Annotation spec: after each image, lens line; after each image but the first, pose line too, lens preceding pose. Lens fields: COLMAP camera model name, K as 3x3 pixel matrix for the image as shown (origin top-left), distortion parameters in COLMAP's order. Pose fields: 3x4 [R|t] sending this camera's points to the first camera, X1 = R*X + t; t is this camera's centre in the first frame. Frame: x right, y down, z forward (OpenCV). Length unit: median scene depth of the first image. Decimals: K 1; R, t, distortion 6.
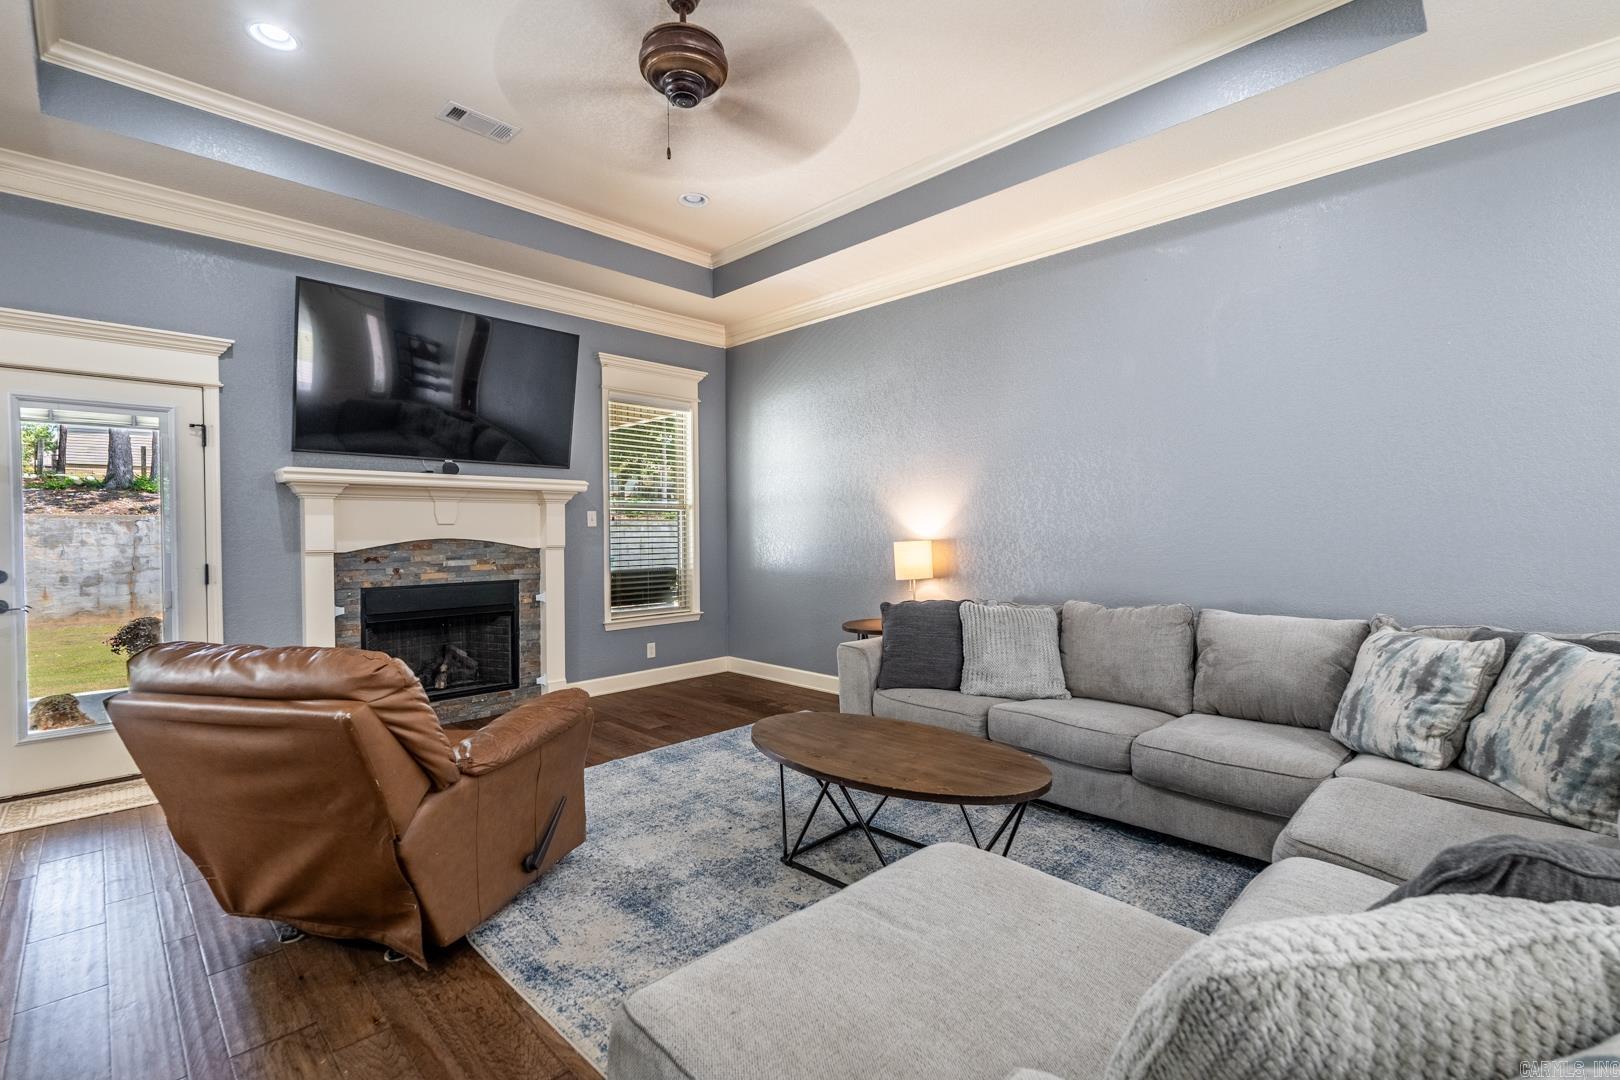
lens RADIAL K [[710.5, 0, 810.0], [0, 710.5, 540.0], [0, 0, 1]] dist [-0.003697, 0.000696]
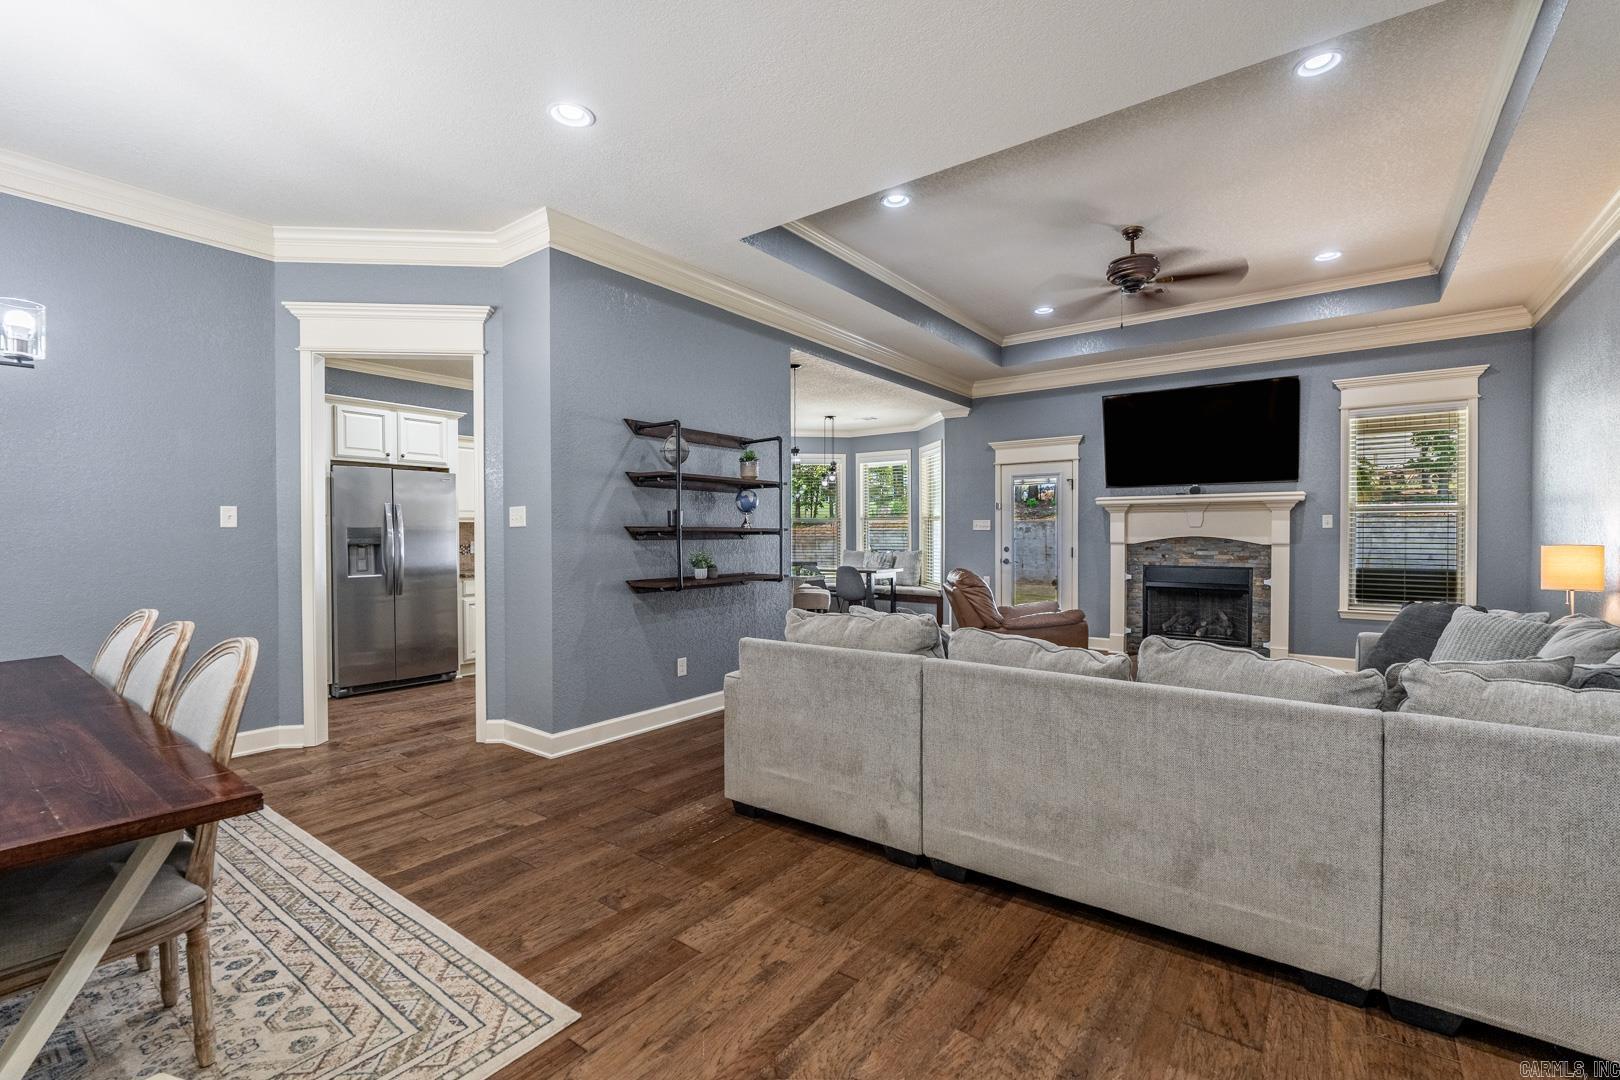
lens RADIAL K [[710.5, 0, 810.0], [0, 710.5, 540.0], [0, 0, 1]] dist [-0.003697, 0.000696]
pose [[0.139354, 0.015662, -0.990119, 0.879325], [-0.012802, 0.999820, 0.014013, -0.005196], [0.990160, 0.010723, 0.139530, -0.026018]]
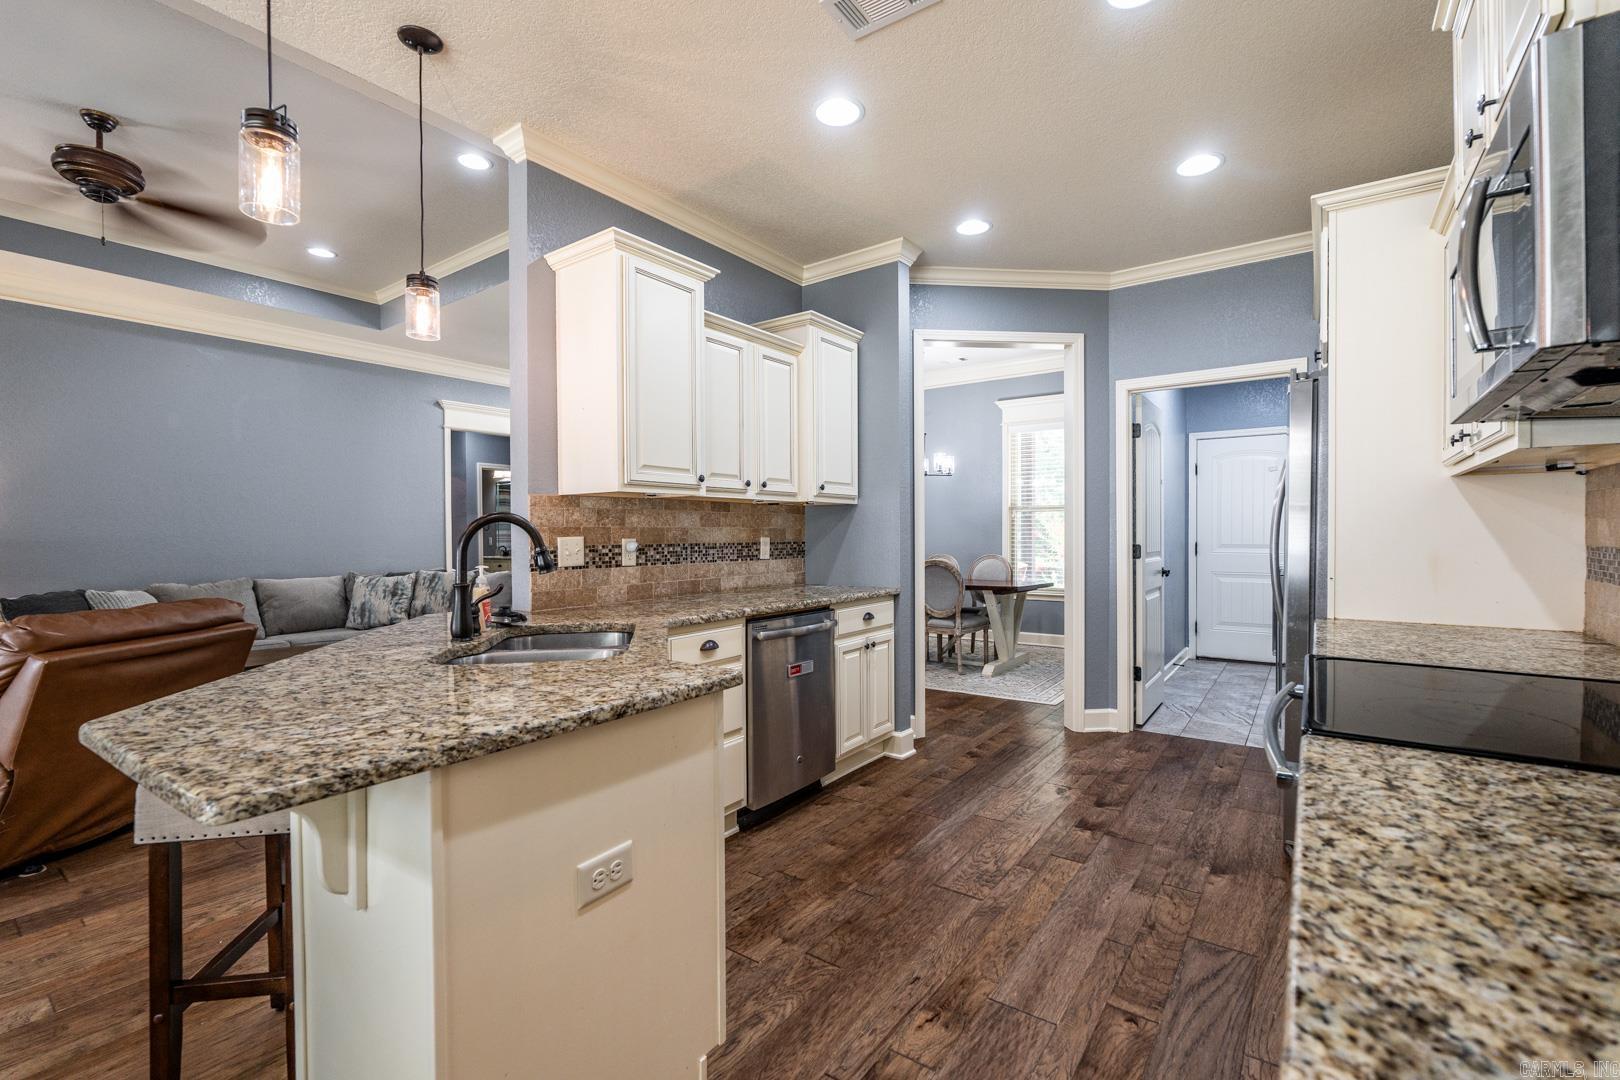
lens RADIAL K [[710.5, 0, 810.0], [0, 710.5, 540.0], [0, 0, 1]] dist [-0.003697, 0.000696]
pose [[-0.153838, 0.000935, 0.988096, -0.986239], [0.019599, 0.999806, 0.002105, 0.018928], [-0.987902, 0.019690, -0.153827, -0.044230]]
